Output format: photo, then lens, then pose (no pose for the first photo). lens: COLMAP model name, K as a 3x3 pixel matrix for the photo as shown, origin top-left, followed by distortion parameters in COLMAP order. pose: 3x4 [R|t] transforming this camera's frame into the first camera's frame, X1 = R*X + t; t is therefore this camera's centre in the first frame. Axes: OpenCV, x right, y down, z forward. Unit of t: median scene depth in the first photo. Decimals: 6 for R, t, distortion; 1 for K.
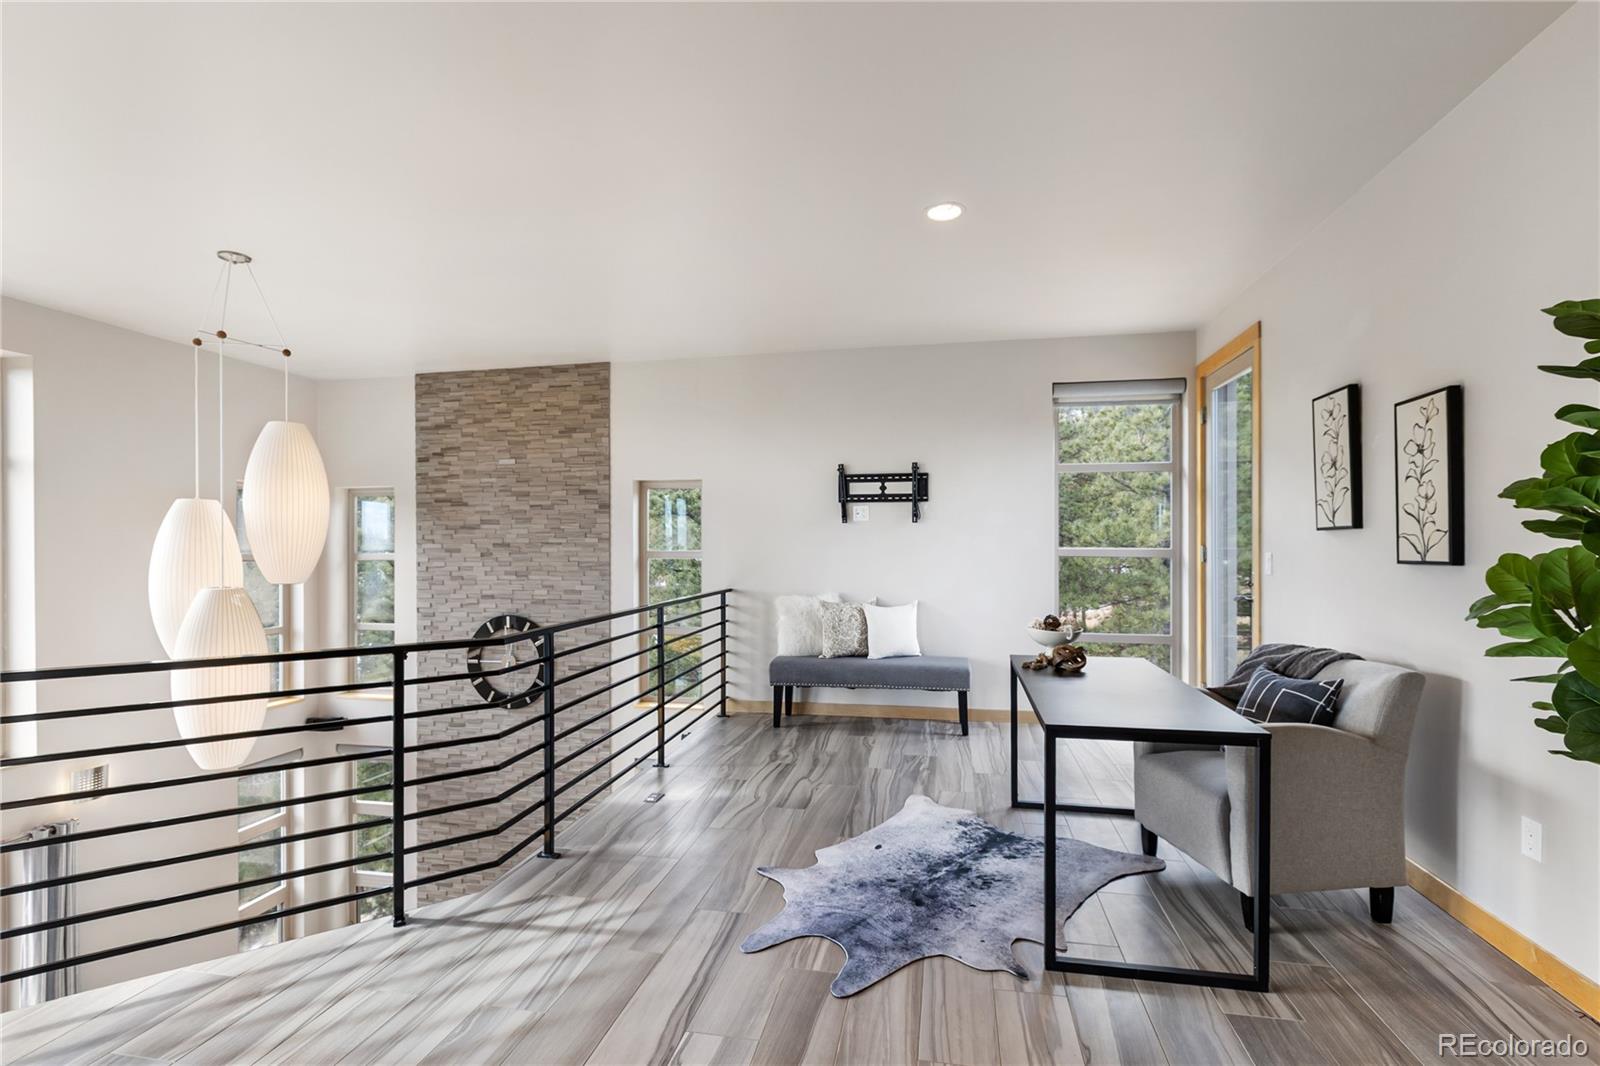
lens RADIAL K [[748.0, 0, 814.4], [0, 748.0, 566.9], [0, 0, 1]] dist [0.008868, -0.000061]
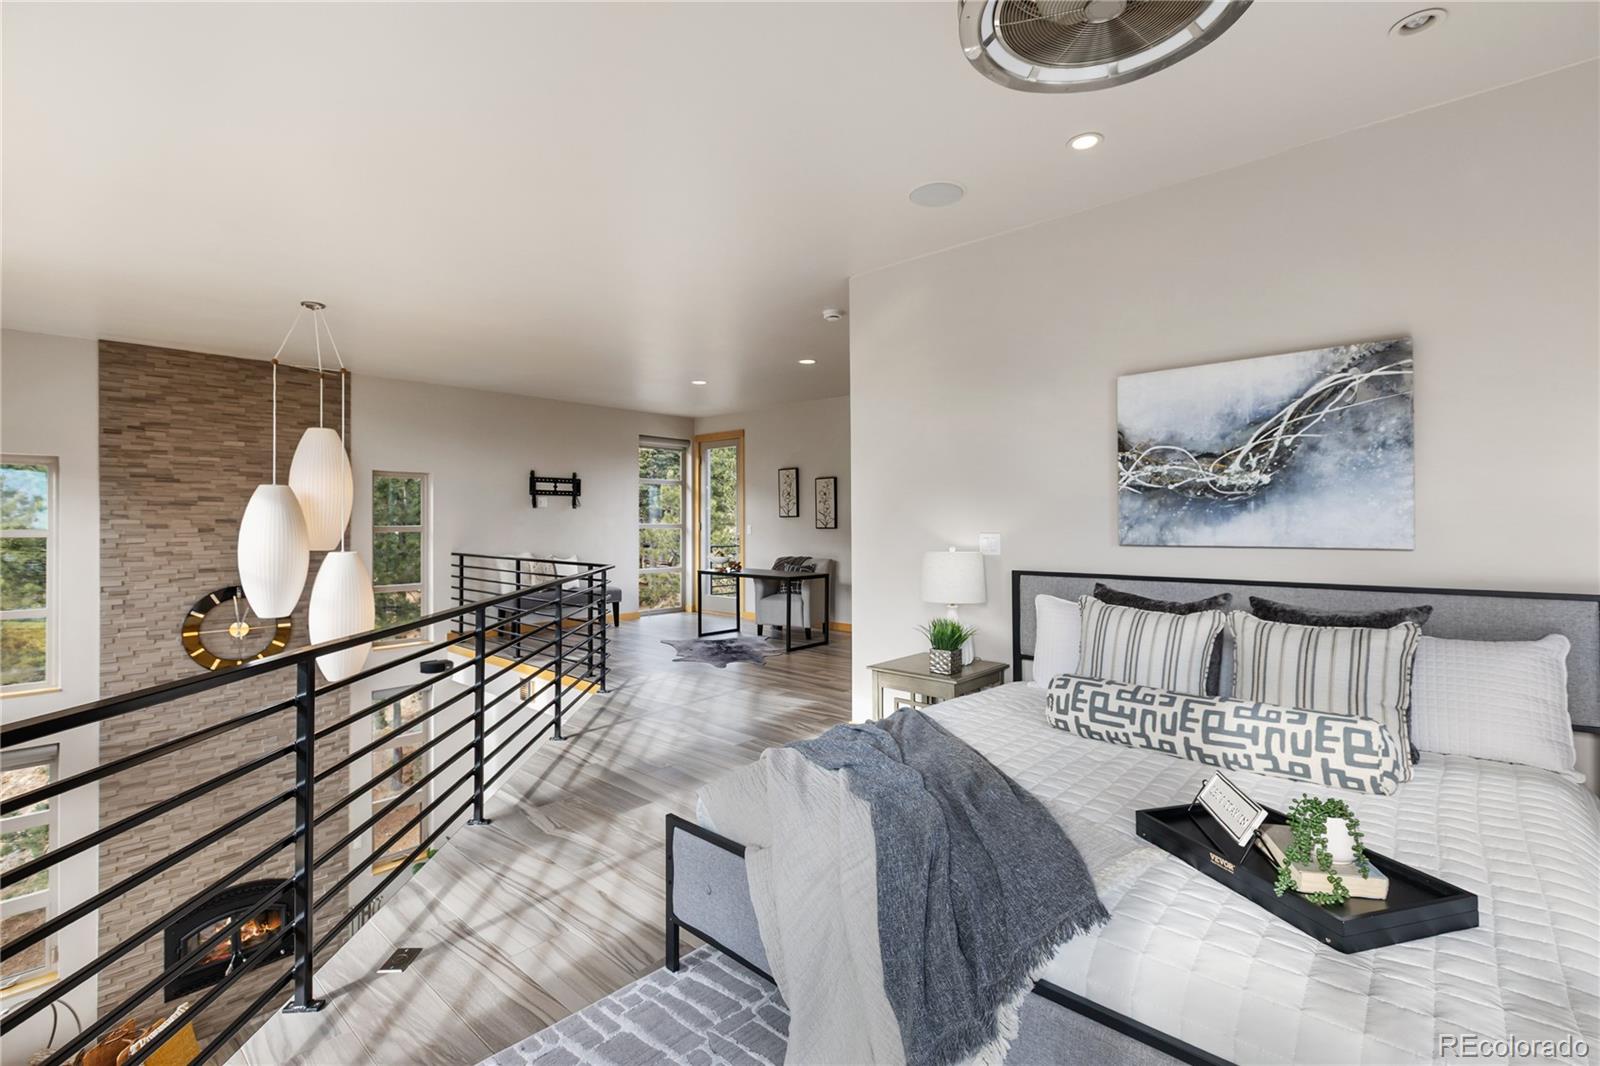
lens RADIAL K [[748.0, 0, 816.7], [0, 748.0, 544.3], [0, 0, 1]] dist [0.008868, -0.000061]
pose [[0.501935, -0.025024, 0.864543, -1.110693], [0.013673, 0.999686, 0.020997, -0.008513], [-0.864797, 0.001282, 0.502120, -0.317731]]
